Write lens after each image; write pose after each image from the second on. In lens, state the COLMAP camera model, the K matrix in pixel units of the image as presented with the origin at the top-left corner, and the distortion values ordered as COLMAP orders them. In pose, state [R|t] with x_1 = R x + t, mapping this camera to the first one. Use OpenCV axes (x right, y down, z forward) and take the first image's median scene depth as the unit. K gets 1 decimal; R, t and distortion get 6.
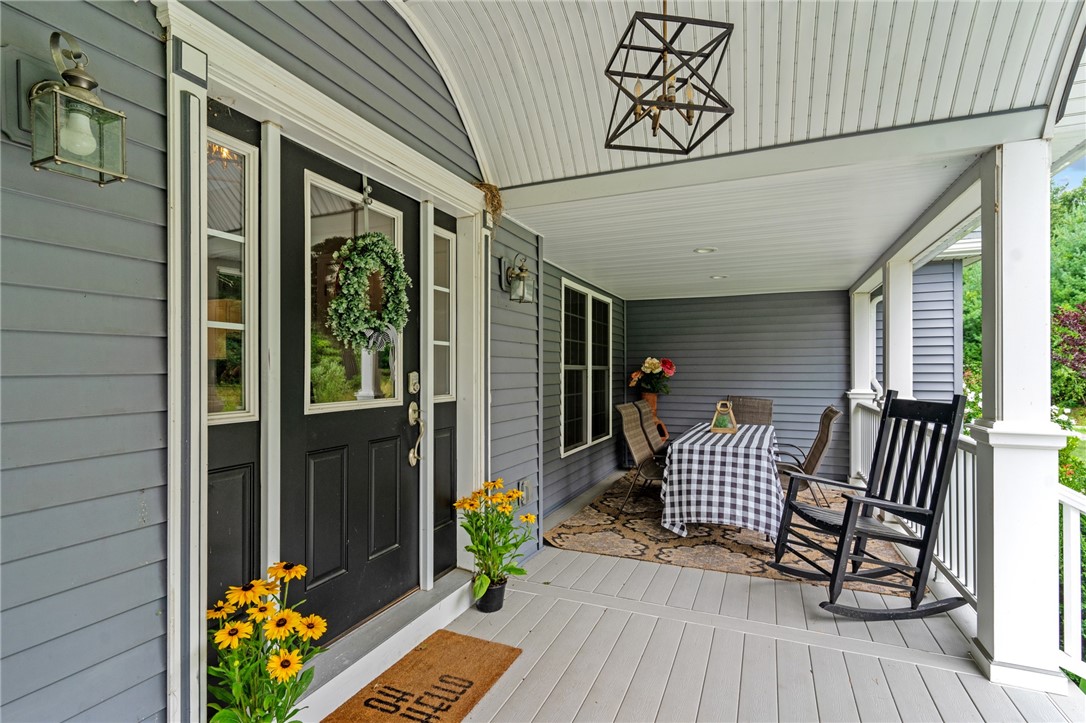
lens RADIAL K [[521.8, 0, 540.4], [0, 521.8, 366.8], [0, 0, 1]] dist [0.000884, -0.000411]
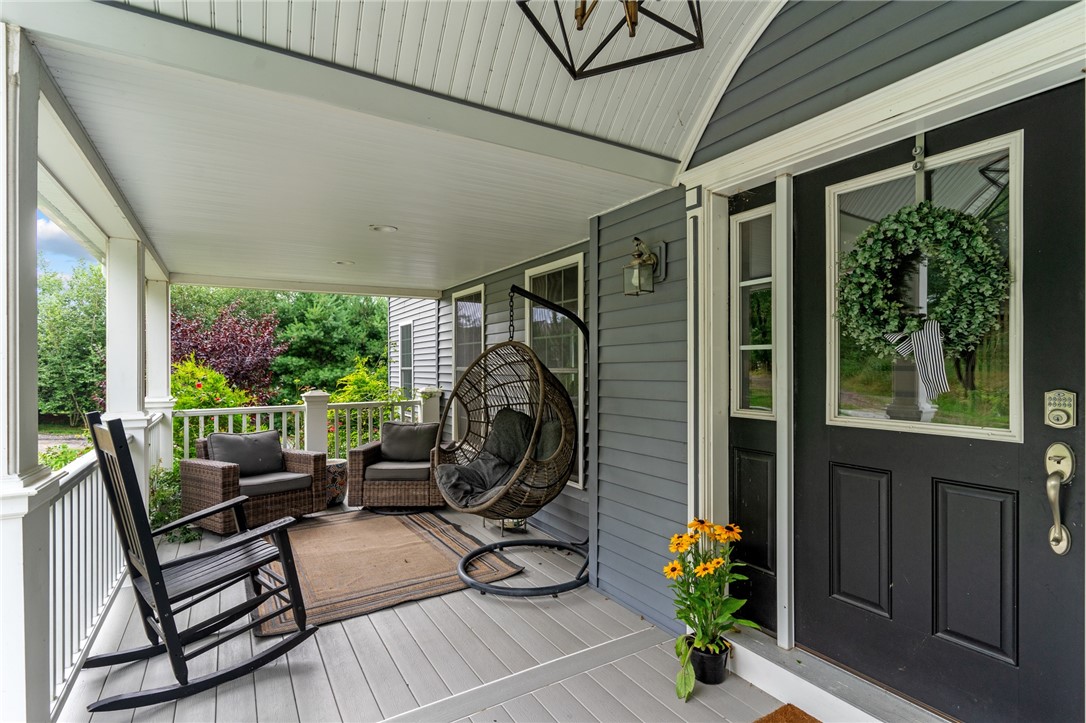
lens RADIAL K [[521.8, 0, 540.4], [0, 521.8, 366.8], [0, 0, 1]] dist [0.000884, -0.000411]
pose [[-0.578644, 0.001489, -0.815579, 0.699743], [0.004852, 0.999987, -0.001617, -0.022804], [0.815566, -0.004893, -0.578644, 1.098384]]
